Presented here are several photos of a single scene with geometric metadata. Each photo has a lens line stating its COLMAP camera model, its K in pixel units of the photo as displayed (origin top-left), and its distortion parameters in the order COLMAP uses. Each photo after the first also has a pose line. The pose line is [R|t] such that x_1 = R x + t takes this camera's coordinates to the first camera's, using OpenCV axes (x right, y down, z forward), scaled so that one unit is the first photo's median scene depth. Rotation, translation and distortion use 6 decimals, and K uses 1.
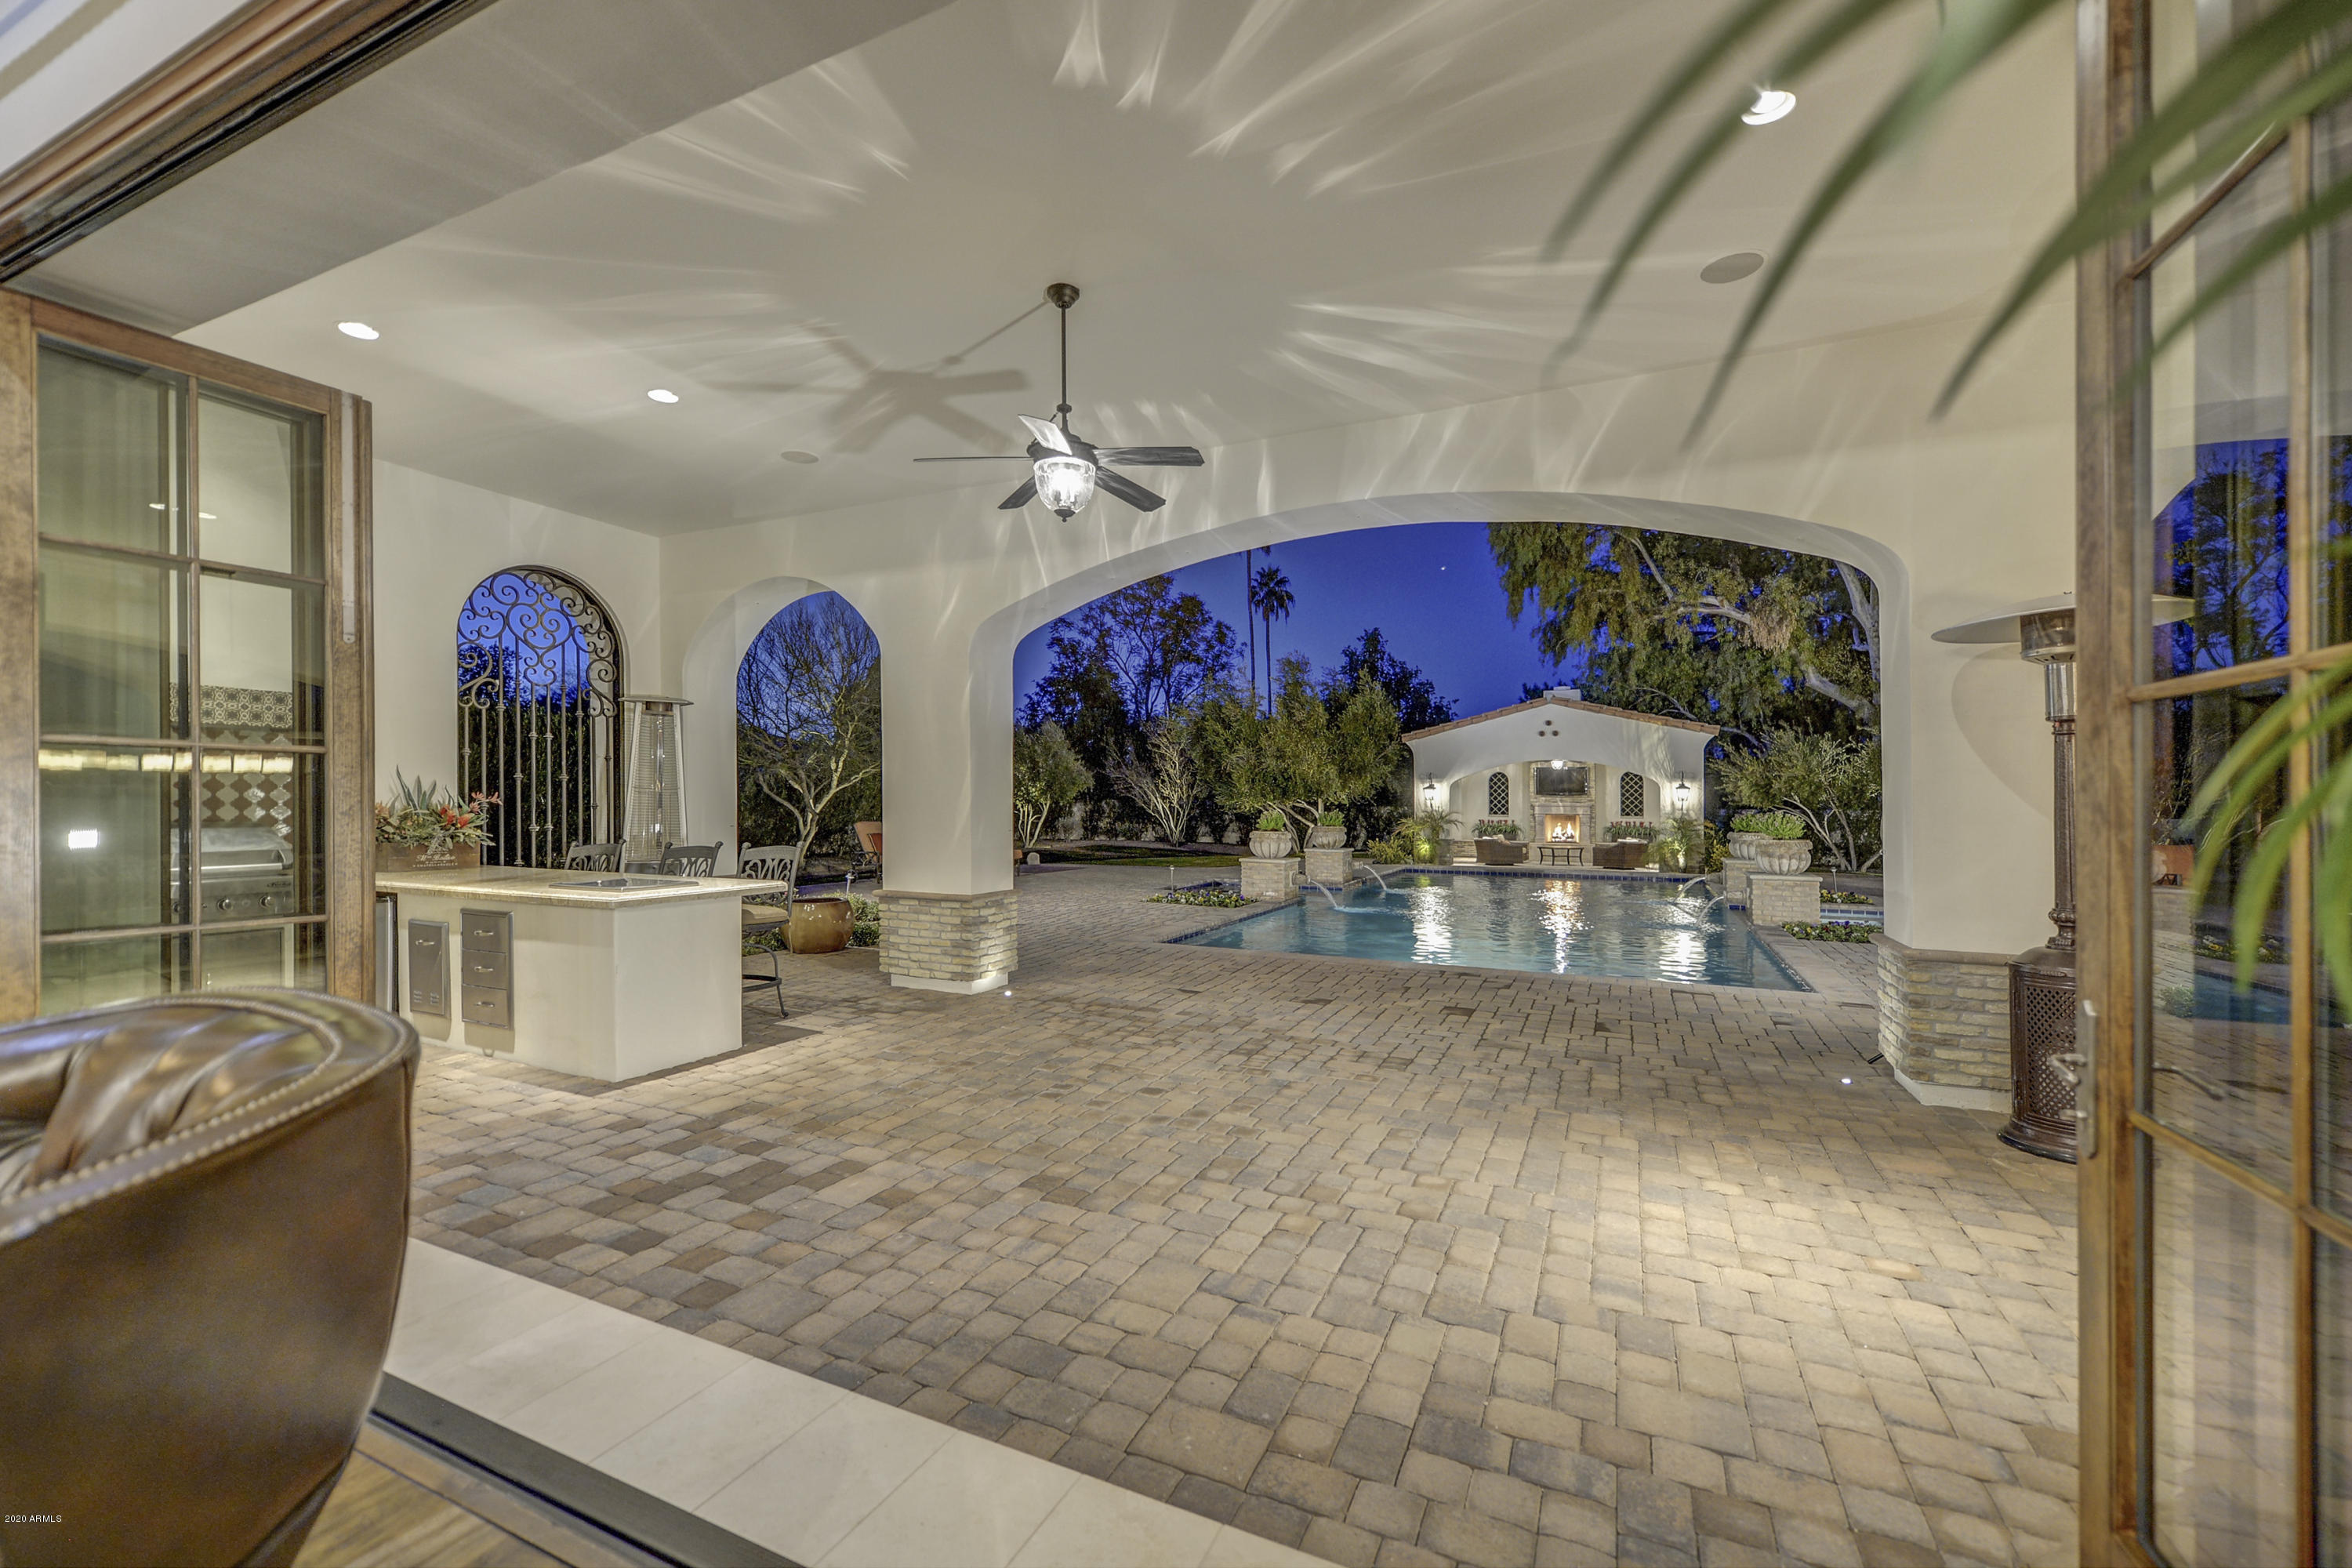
lens RADIAL K [[942.5, 0, 1167.4], [0, 942.5, 789.9], [0, 0, 1]] dist [0.005571, -0.000127]
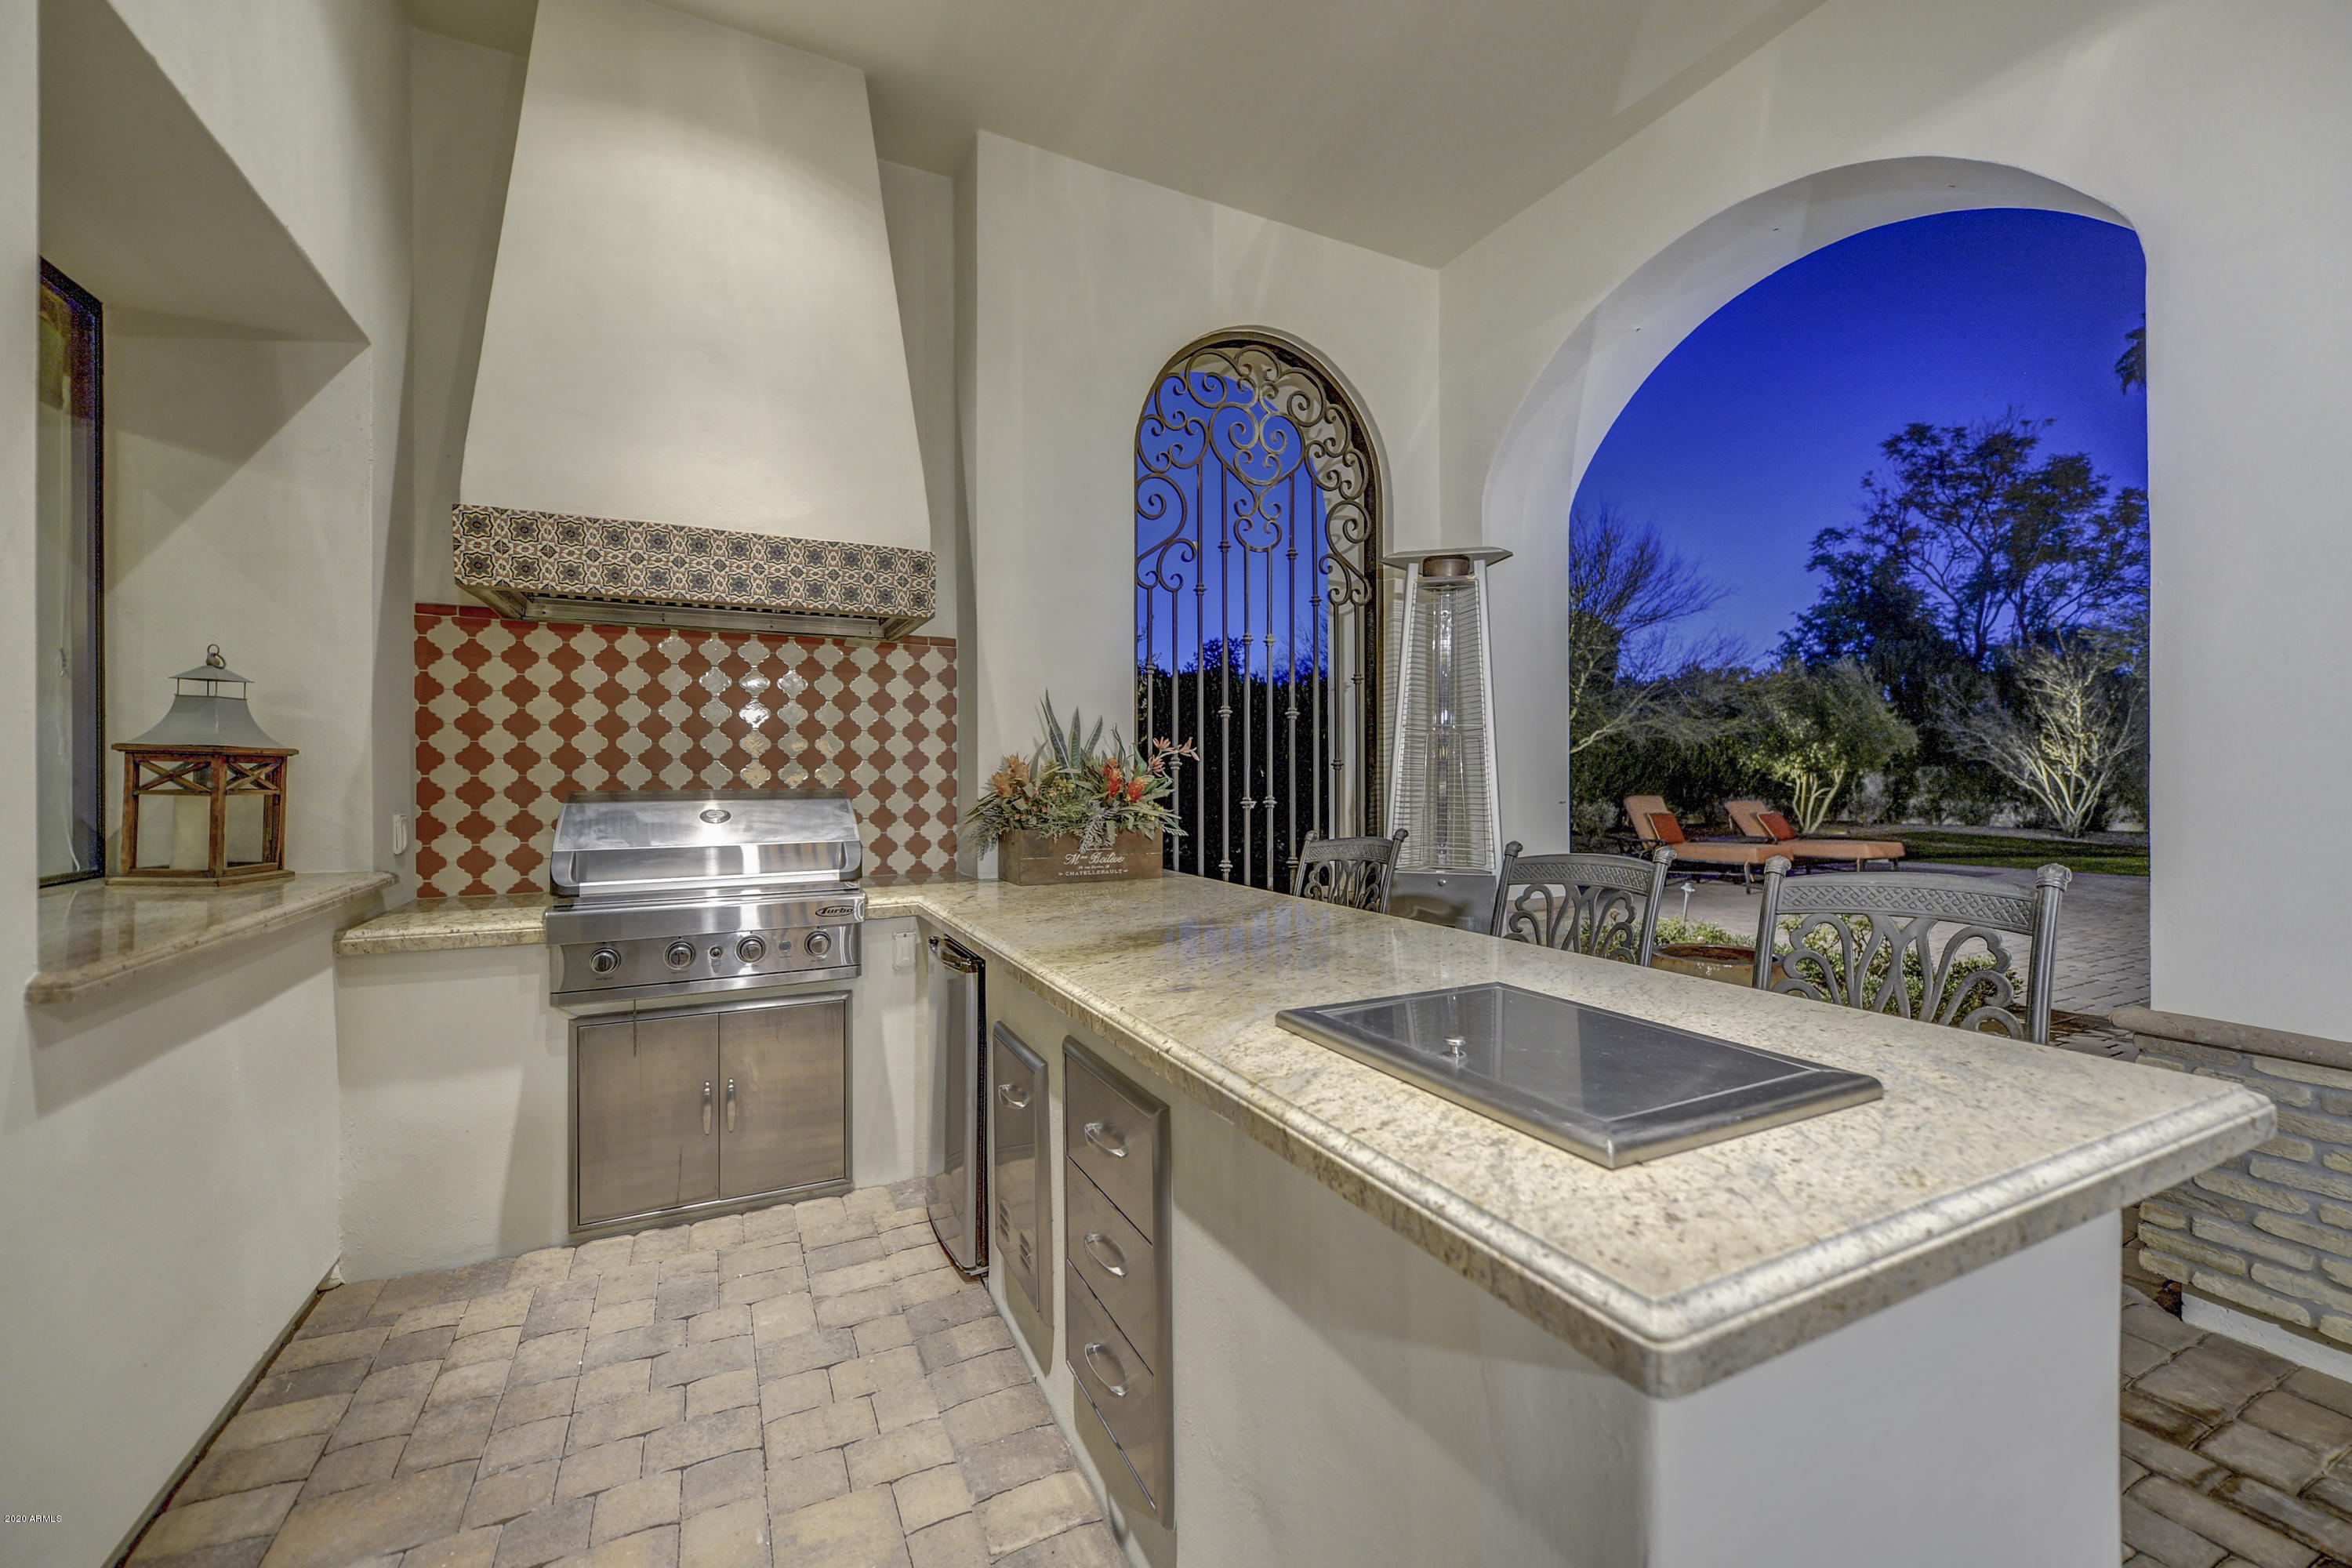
lens RADIAL K [[943.2, 0, 1185.1], [0, 943.2, 776.2], [0, 0, 1]] dist [0.006652, -0.000112]
pose [[0.787583, -0.006984, -0.616168, -0.116344], [0.015204, 0.999852, 0.008100, 0.006260], [0.616020, -0.015748, 0.787573, 0.175491]]
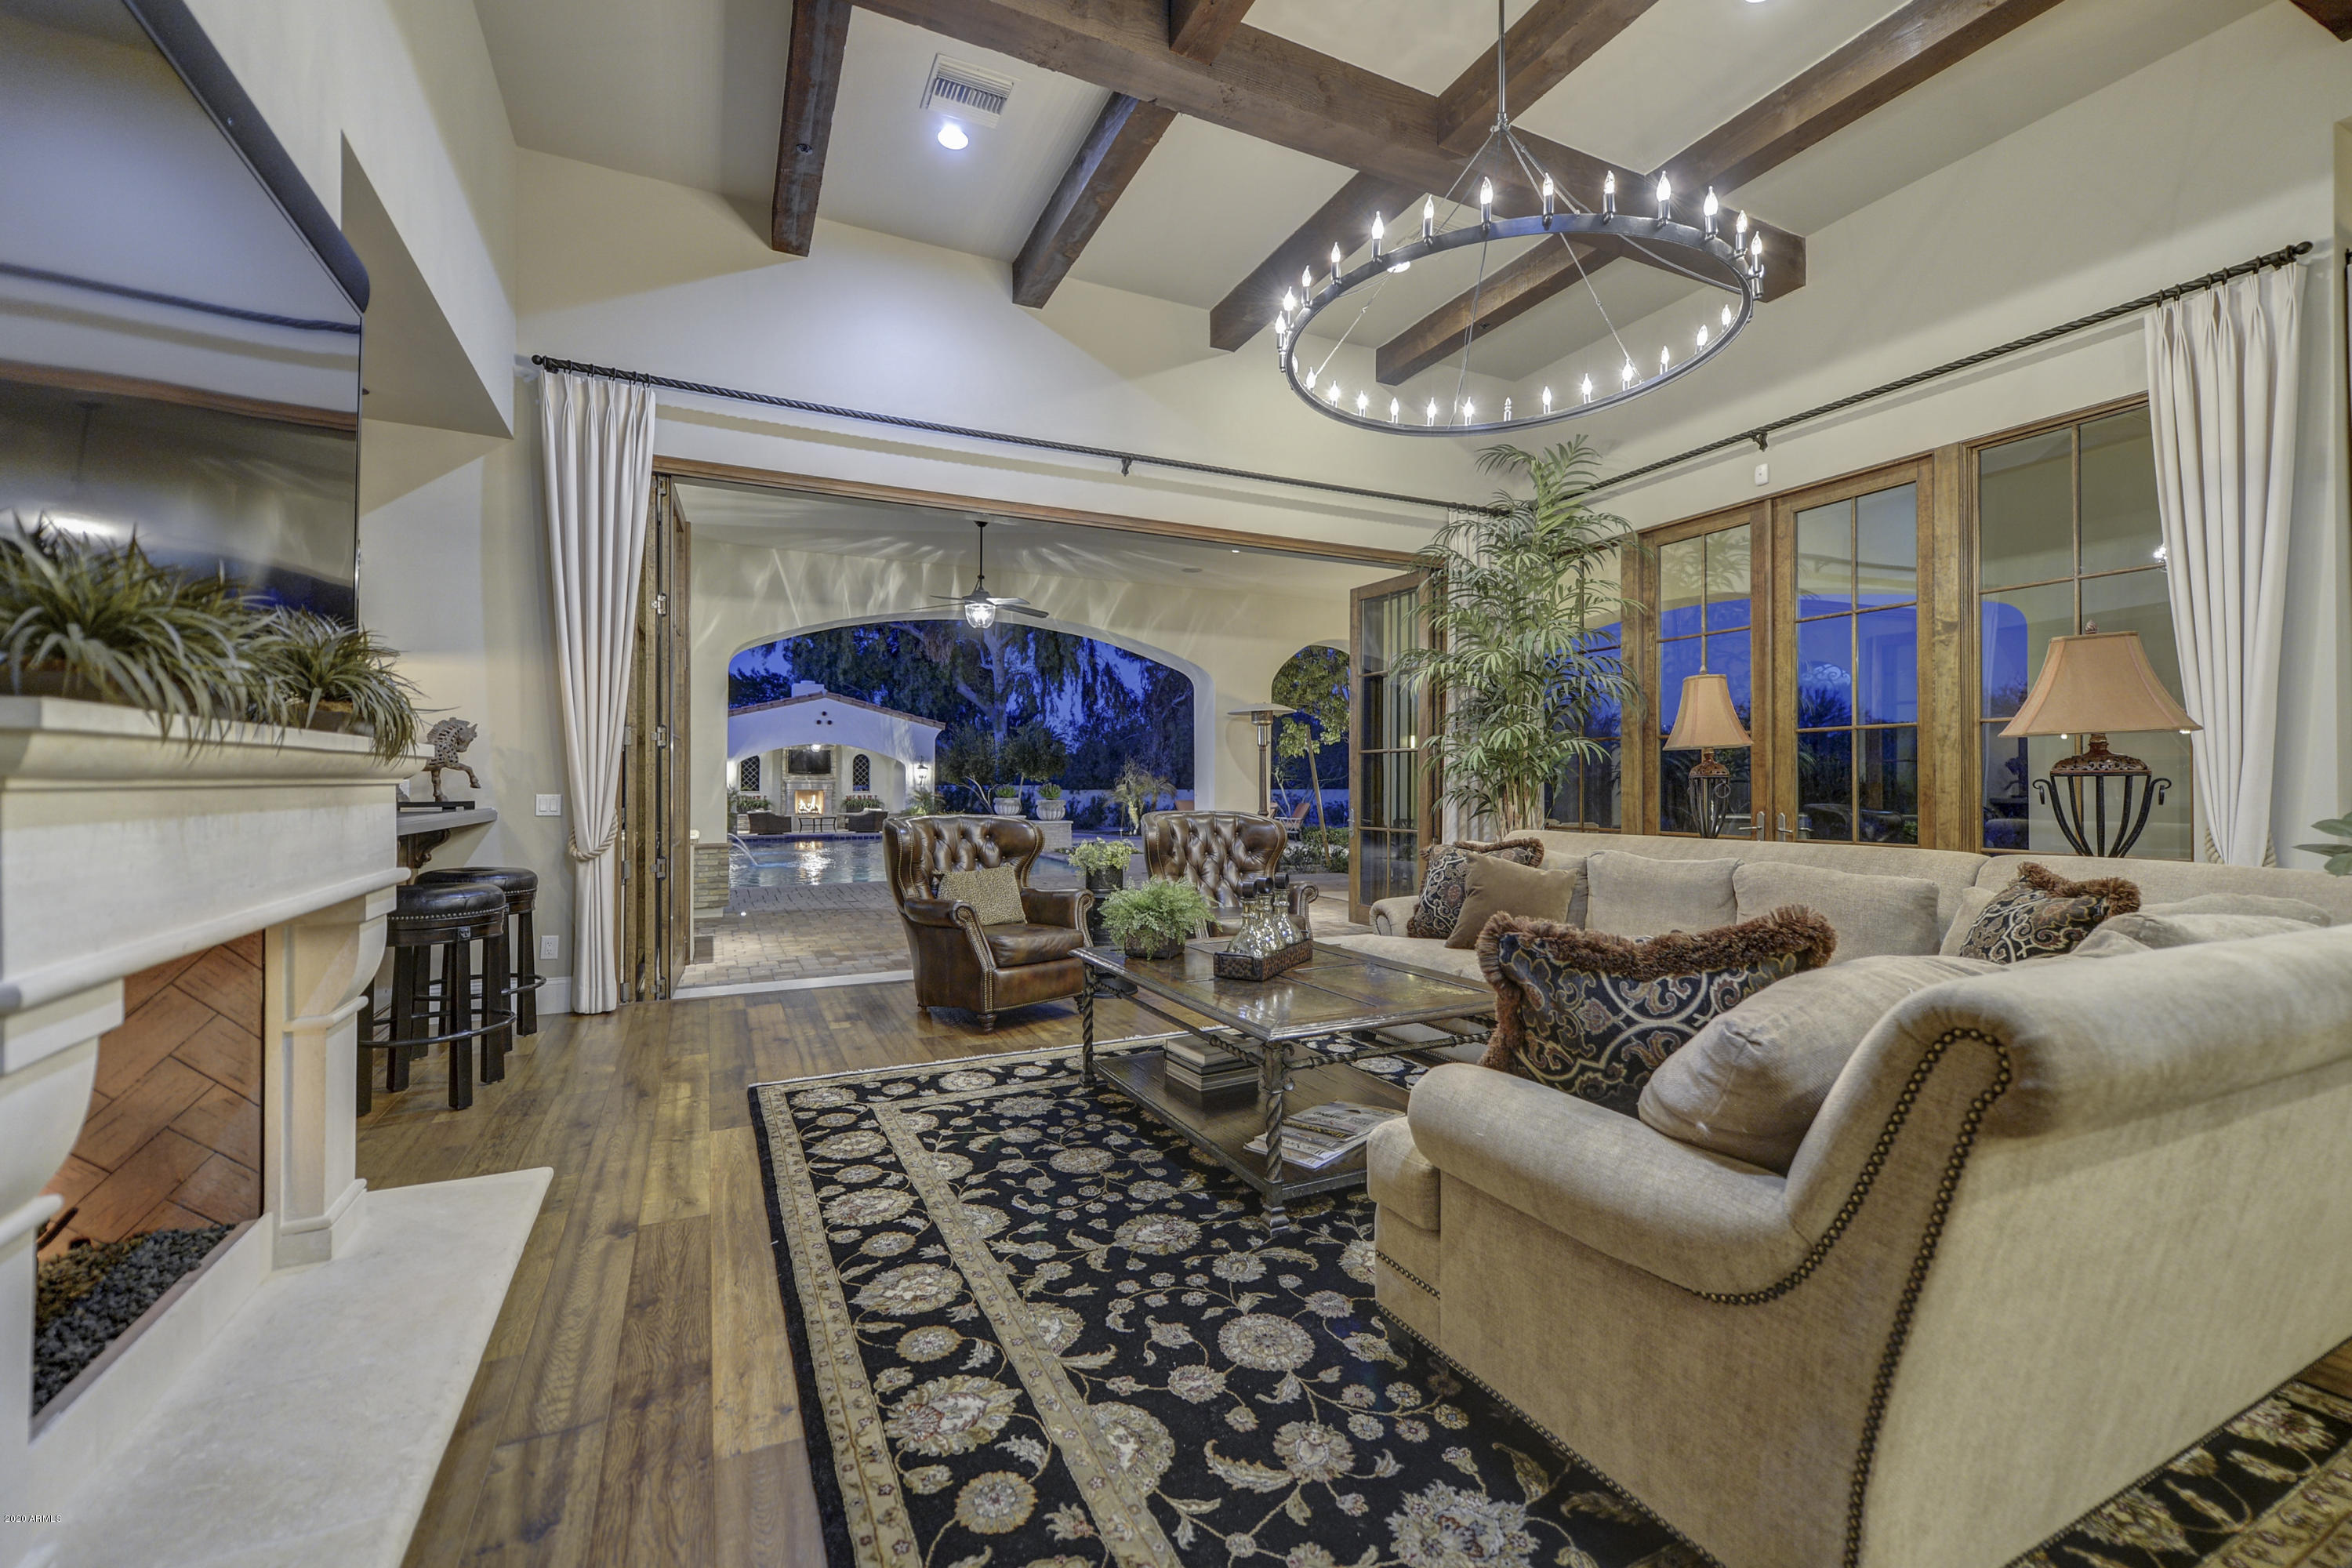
lens RADIAL K [[965.7, 0, 1153.0], [0, 965.7, 779.1], [0, 0, 1]] dist [-0.001594, -0.000170]
pose [[0.637085, 0.001190, 0.770793, -0.269262], [-0.008753, 0.999946, 0.005691, 0.002035], [-0.770744, -0.010372, 0.637061, -0.109267]]
